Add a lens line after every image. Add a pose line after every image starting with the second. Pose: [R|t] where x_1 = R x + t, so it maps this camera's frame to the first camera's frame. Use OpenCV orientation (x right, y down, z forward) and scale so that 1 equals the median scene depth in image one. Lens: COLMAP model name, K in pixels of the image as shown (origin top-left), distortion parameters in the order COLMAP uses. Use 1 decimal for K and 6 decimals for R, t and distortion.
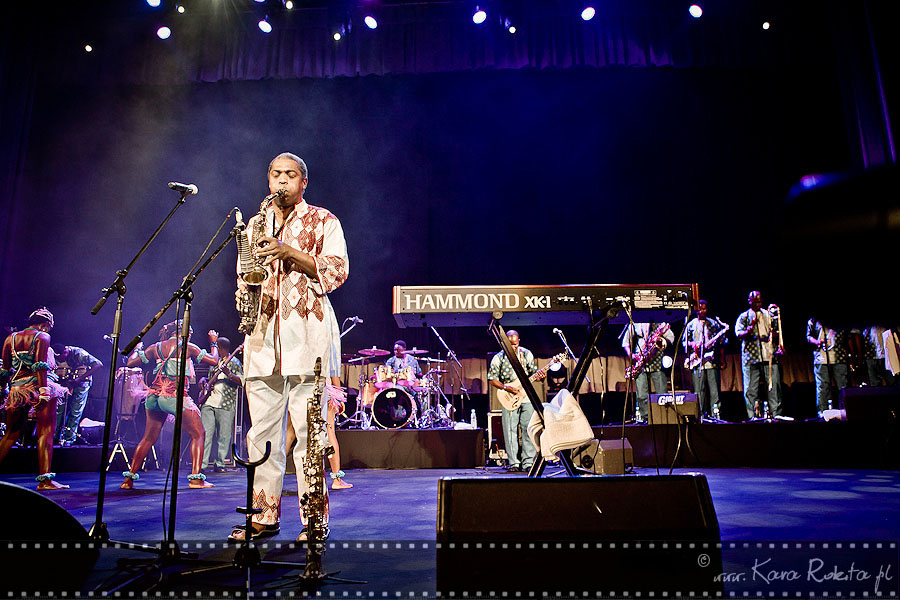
lens RADIAL K [[638.1, 0, 446.2], [0, 638.1, 310.0], [0, 0, 1]] dist [-0.040693, 0.025610]
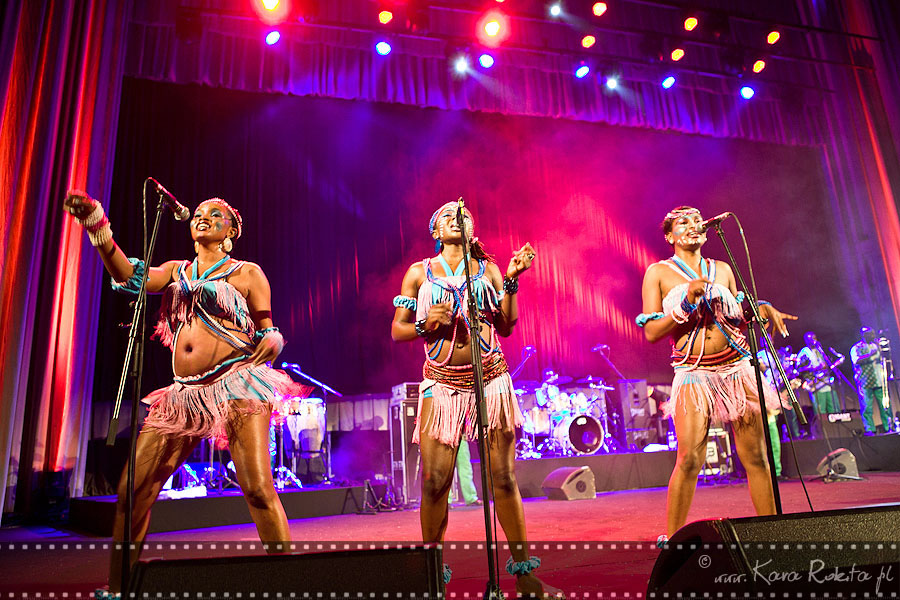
lens RADIAL K [[638.1, 0, 453.3], [0, 638.1, 303.4], [0, 0, 1]] dist [-0.040693, 0.025610]
pose [[0.952443, 0.027901, 0.303436, -0.655547], [-0.011859, 0.998439, -0.054583, -0.001363], [-0.304485, 0.048389, 0.951287, 0.060657]]
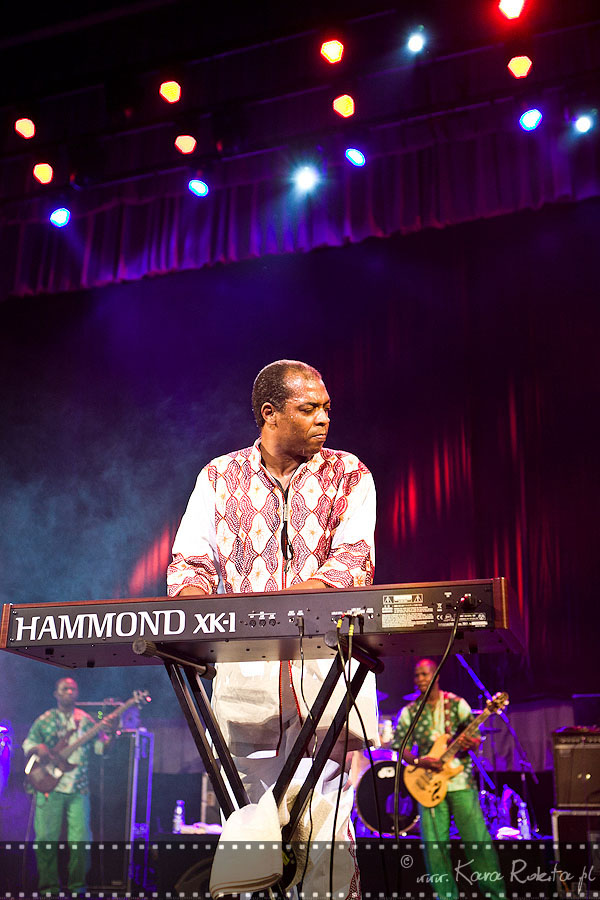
lens RADIAL K [[1082.2, 0, 300.8], [0, 1082.2, 452.7], [0, 0, 1]] dist [-0.029217, 0.000000]
pose [[0.949552, -0.078921, -0.303516, 0.168246], [0.032338, 0.987299, -0.155550, -0.003089], [0.311937, 0.137888, 0.940044, 0.025198]]
